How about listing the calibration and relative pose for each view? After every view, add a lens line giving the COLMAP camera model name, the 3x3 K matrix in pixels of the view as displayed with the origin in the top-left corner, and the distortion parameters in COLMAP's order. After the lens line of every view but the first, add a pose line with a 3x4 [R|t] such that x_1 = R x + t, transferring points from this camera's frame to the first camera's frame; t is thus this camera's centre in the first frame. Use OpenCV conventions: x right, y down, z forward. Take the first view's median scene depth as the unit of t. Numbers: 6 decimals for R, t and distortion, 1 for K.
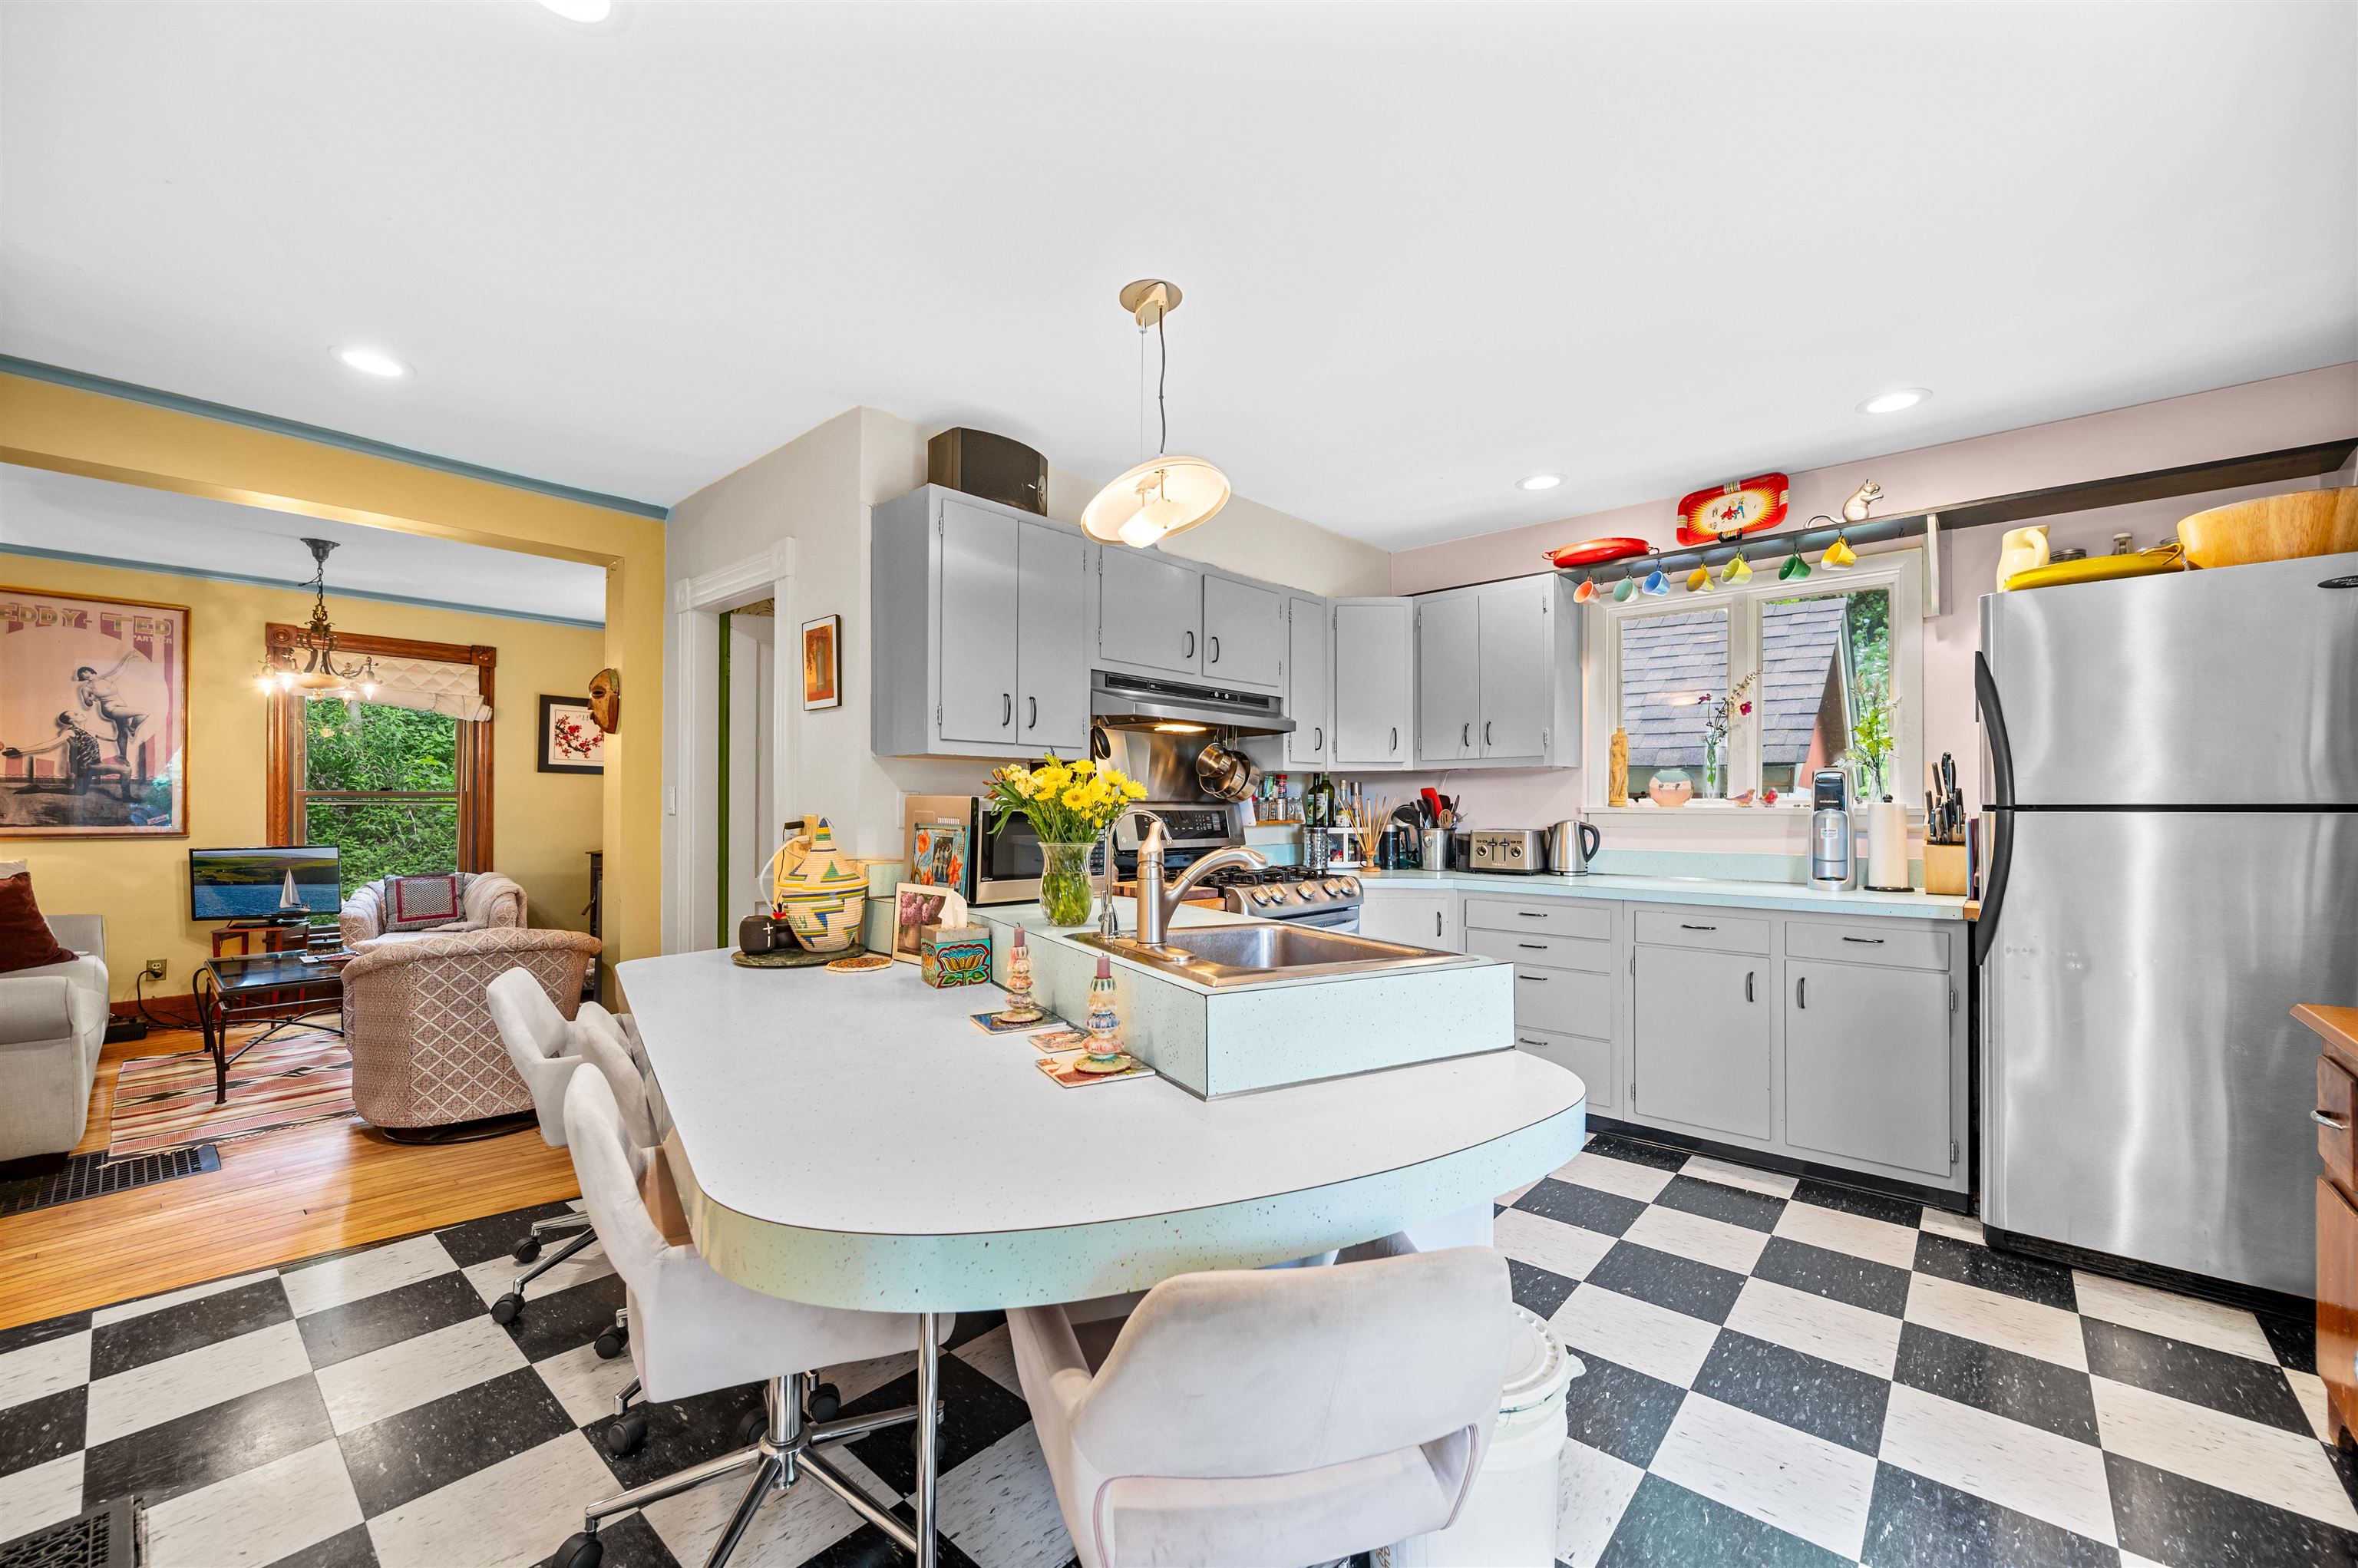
lens RADIAL K [[940.2, 0, 1169.8], [0, 940.2, 794.4], [0, 0, 1]] dist [-0.001463, 0.000046]
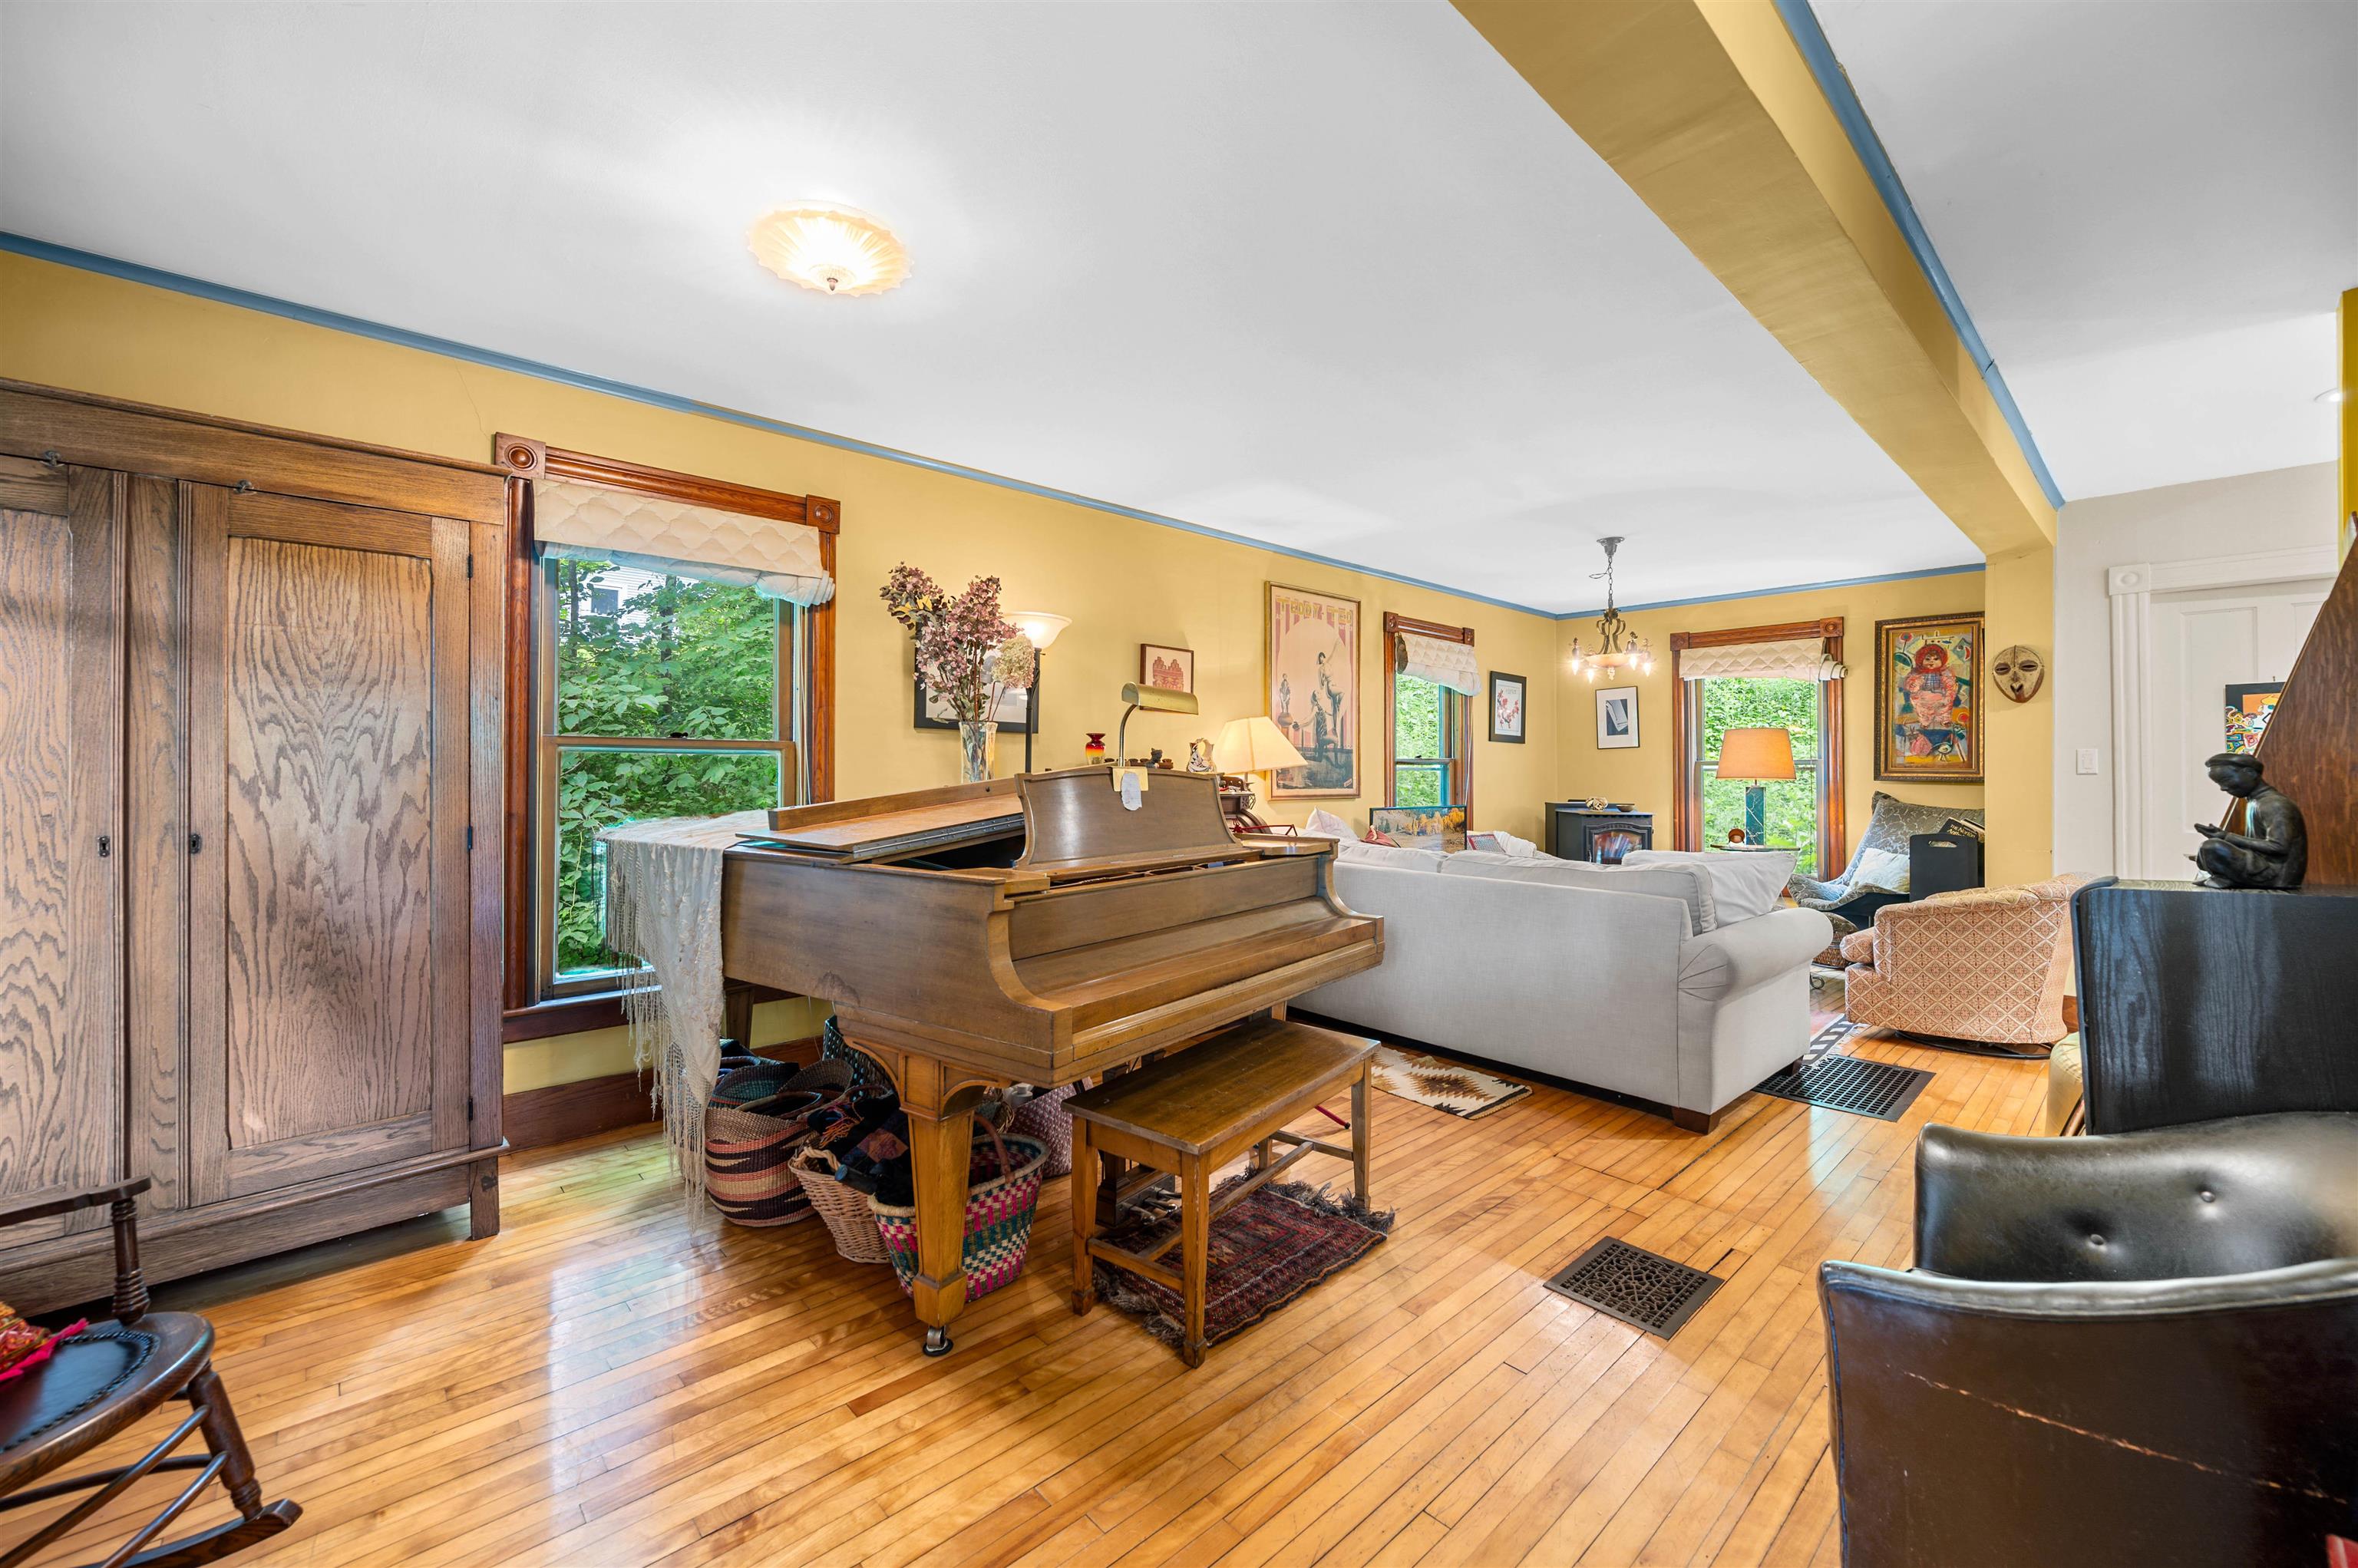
lens RADIAL K [[940.2, 0, 1177.7], [0, 940.2, 759.6], [0, 0, 1]] dist [-0.001463, 0.000046]
pose [[0.995112, -0.002448, -0.098723, -1.199329], [0.001946, 0.999985, -0.005184, 0.003792], [0.098735, 0.004967, 0.995101, -0.179906]]
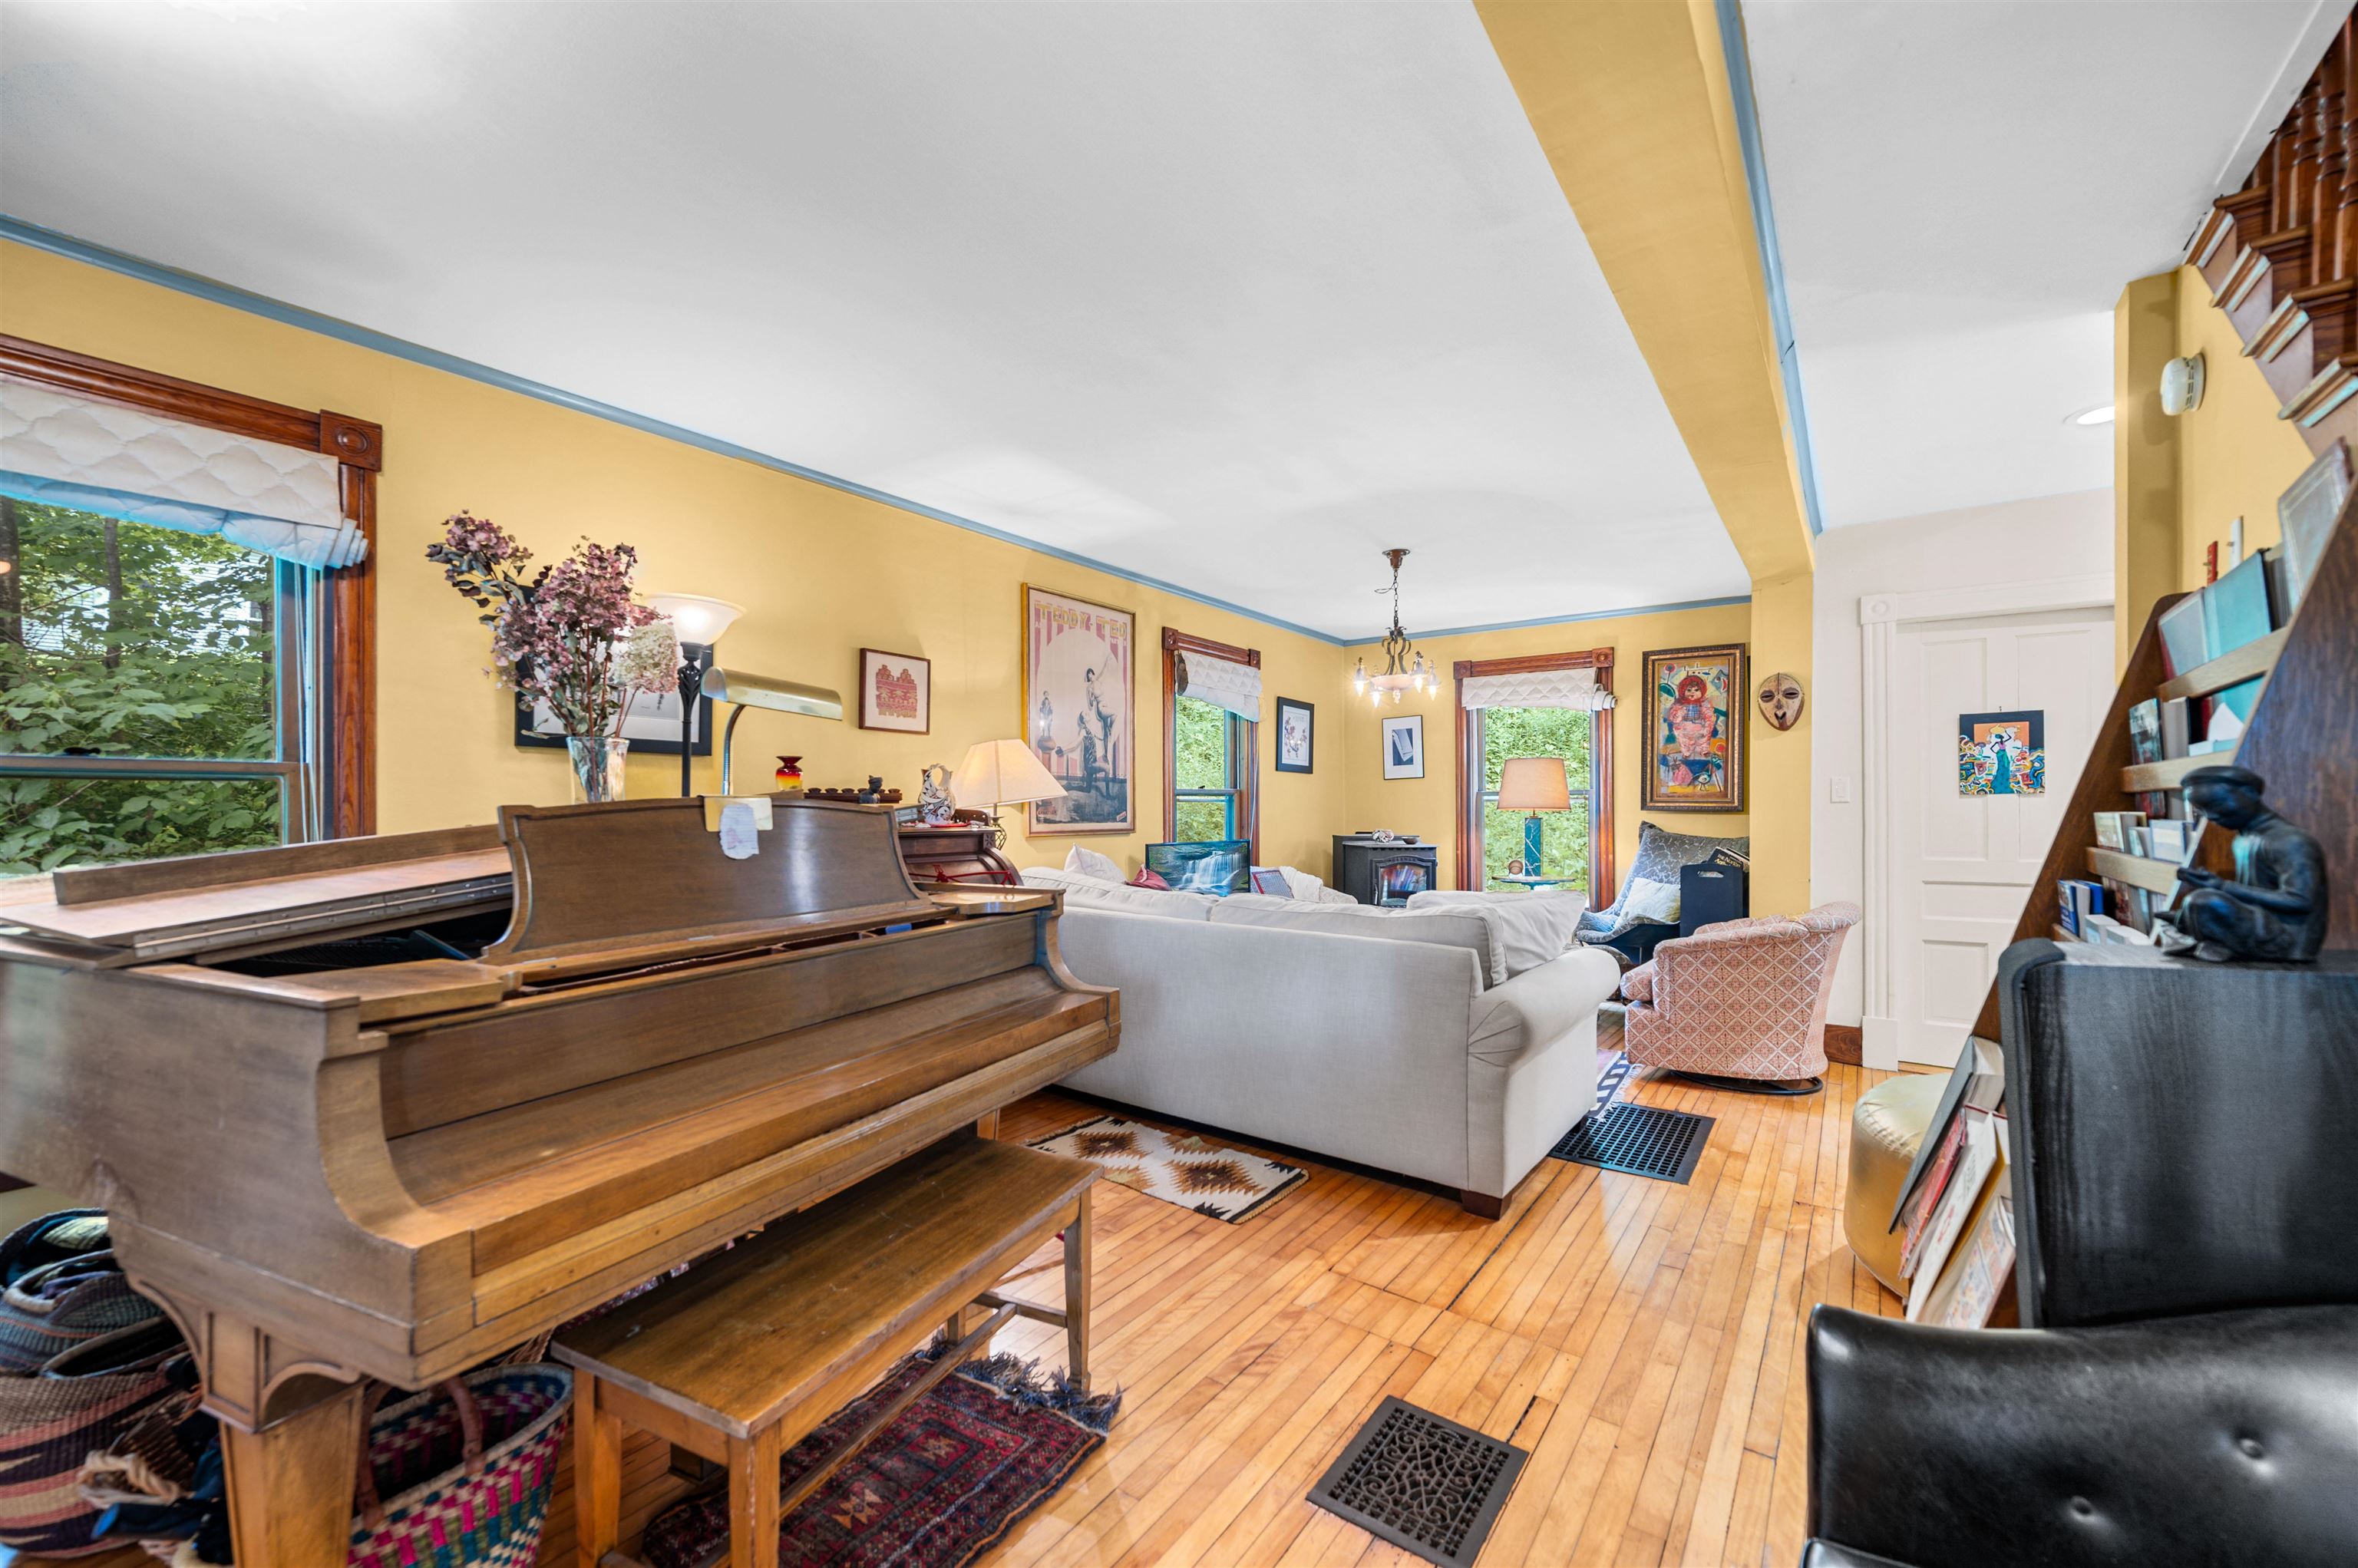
lens RADIAL K [[940.2, 0, 1171.7], [0, 940.2, 807.5], [0, 0, 1]] dist [-0.001463, 0.000046]
pose [[0.995285, -0.006244, 0.096797, -1.148706], [0.005236, 0.999929, 0.010664, 0.006578], [-0.096857, -0.010107, 0.995247, -0.038110]]
